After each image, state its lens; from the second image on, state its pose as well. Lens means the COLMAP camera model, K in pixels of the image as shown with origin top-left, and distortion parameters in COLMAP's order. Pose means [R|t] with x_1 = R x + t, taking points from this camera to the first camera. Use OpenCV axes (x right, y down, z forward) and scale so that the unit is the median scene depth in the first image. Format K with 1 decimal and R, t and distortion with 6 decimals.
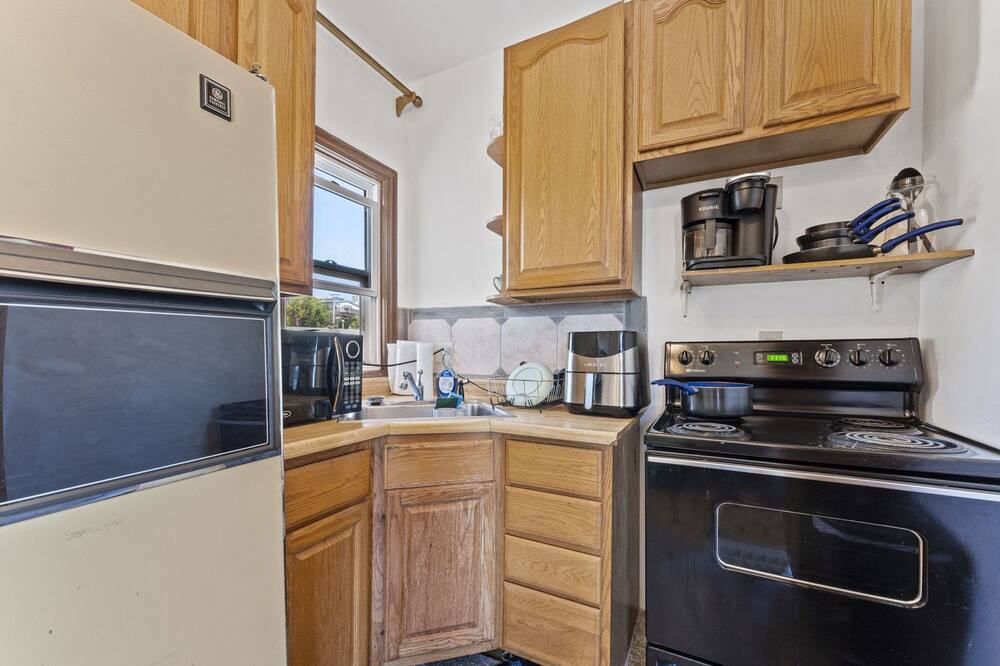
lens RADIAL K [[400.7, 0, 500.4], [0, 400.7, 355.4], [0, 0, 1]] dist [-0.004709, -0.000354]
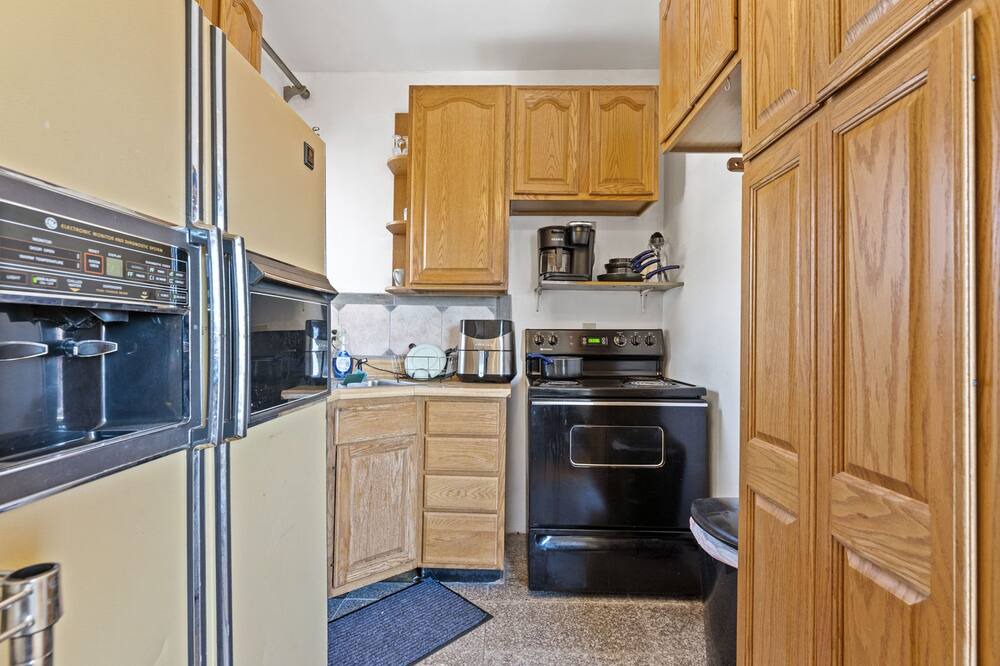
lens RADIAL K [[436.2, 0, 500.0], [0, 436.2, 333.0], [0, 0, 1]] dist [-0.003317, -0.000336]
pose [[0.901106, 0.018963, 0.433184, -0.367617], [-0.006067, 0.999497, -0.031133, 0.031658], [-0.433557, 0.025426, 0.900767, -0.361689]]
